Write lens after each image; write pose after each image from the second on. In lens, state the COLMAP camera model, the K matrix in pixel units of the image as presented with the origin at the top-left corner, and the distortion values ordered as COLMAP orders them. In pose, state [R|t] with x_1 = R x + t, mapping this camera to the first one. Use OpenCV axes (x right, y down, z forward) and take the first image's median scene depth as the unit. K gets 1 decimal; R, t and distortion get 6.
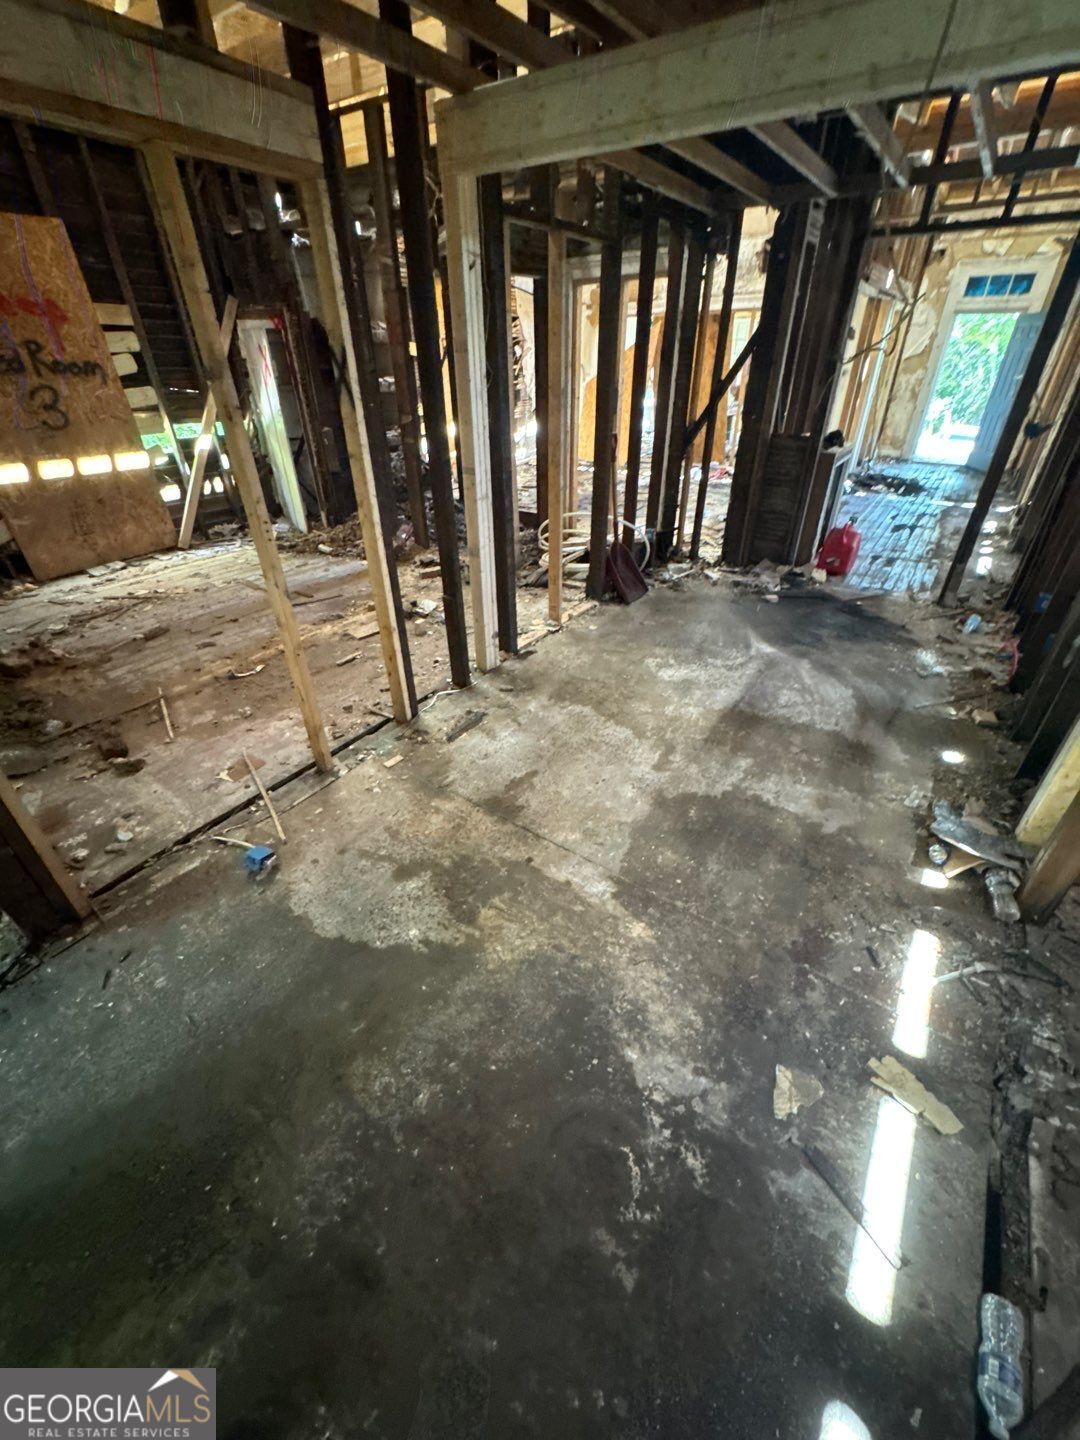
lens RADIAL K [[578.9, 0, 538.0], [0, 578.9, 723.2], [0, 0, 1]] dist [-0.006526, 0.000808]
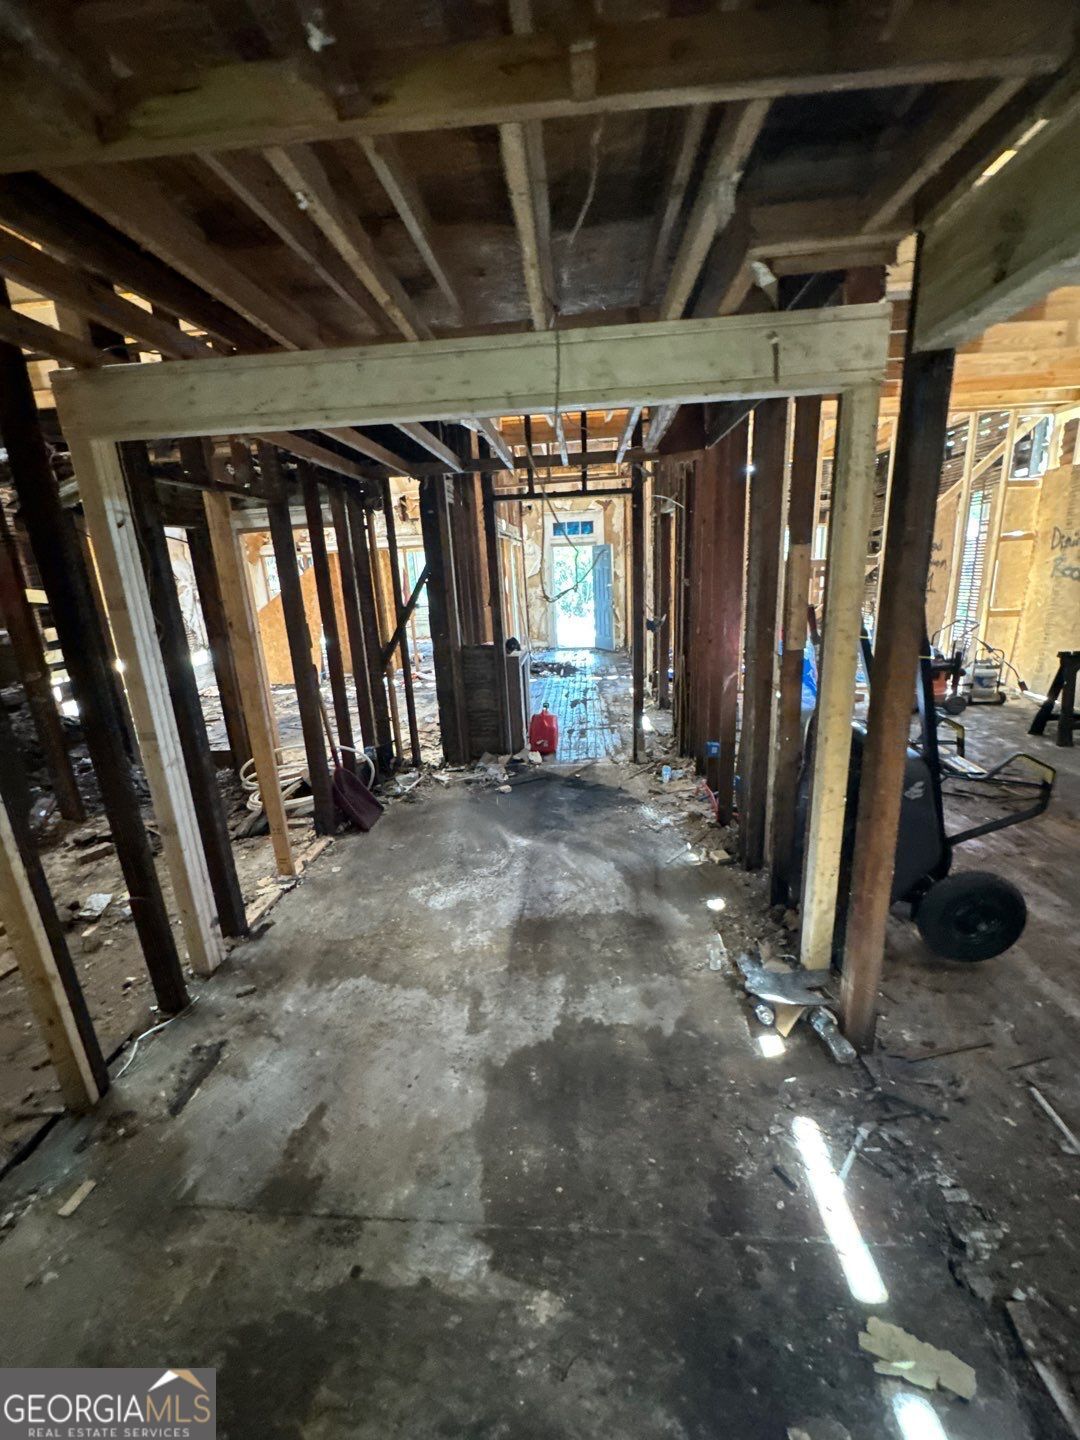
lens RADIAL K [[578.9, 0, 542.1], [0, 578.9, 720.8], [0, 0, 1]] dist [-0.006526, 0.000808]
pose [[0.856500, -0.165006, 0.489062, -0.033716], [0.312387, 0.919997, -0.236685, -0.083963], [-0.410881, 0.355497, 0.839523, 0.082717]]
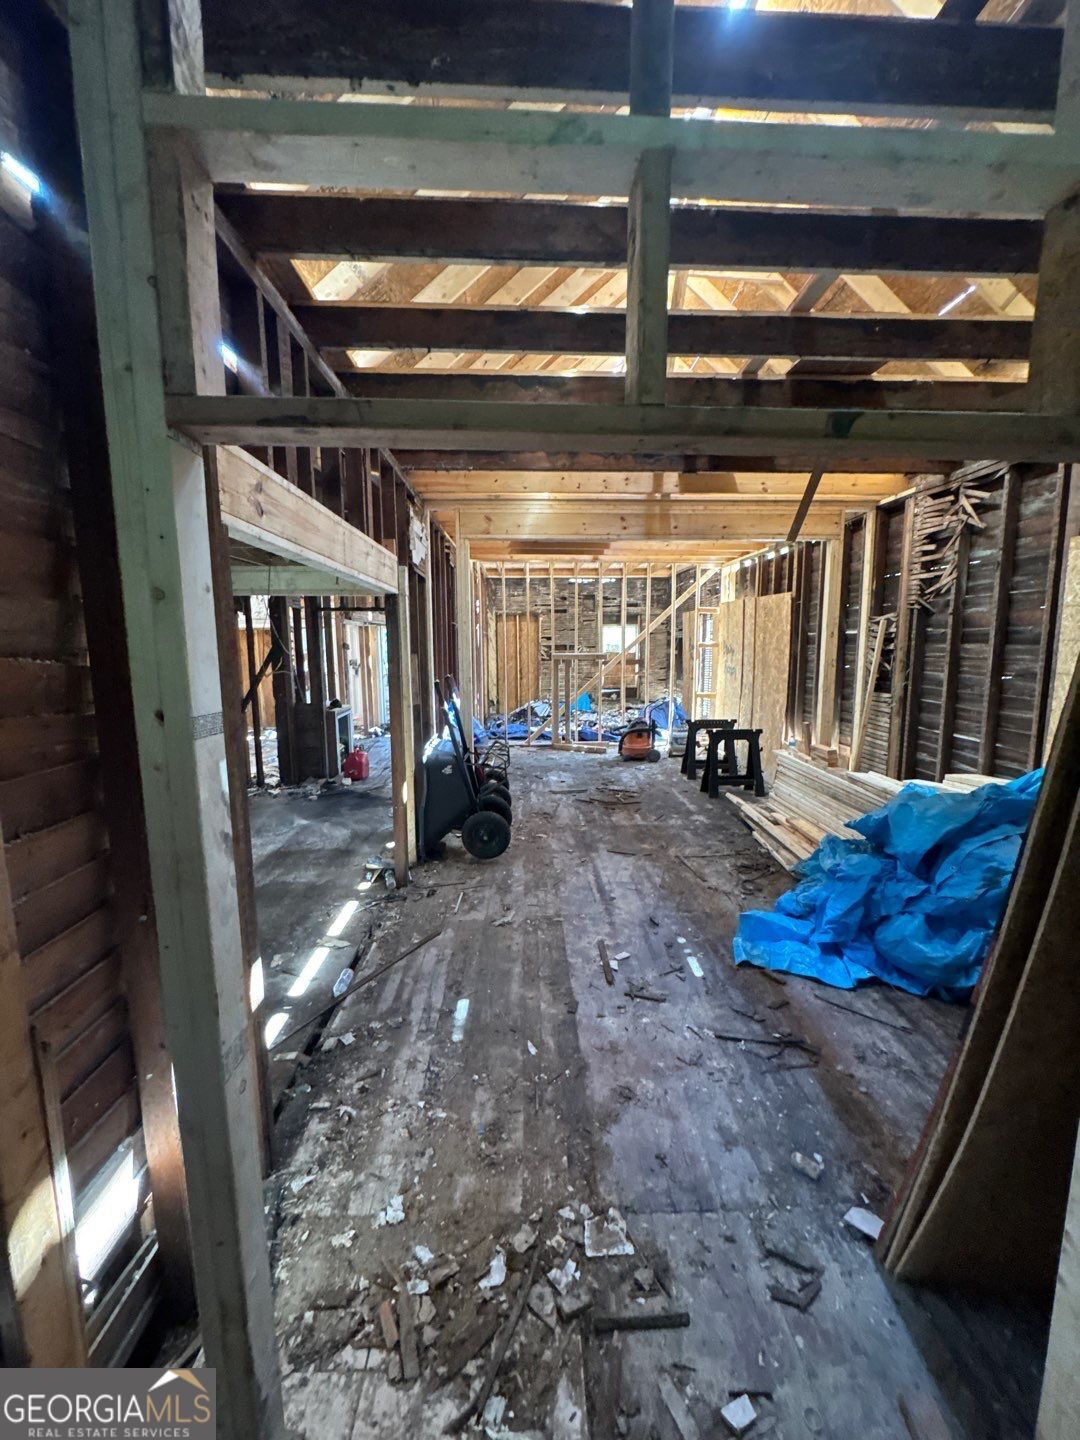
lens RADIAL K [[578.9, 0, 548.2], [0, 578.9, 728.3], [0, 0, 1]] dist [-0.006526, 0.000808]
pose [[0.799130, -0.083171, 0.595378, 0.003236], [0.320242, 0.897057, -0.304523, 0.388203], [-0.508760, 0.434018, 0.743499, -0.736239]]
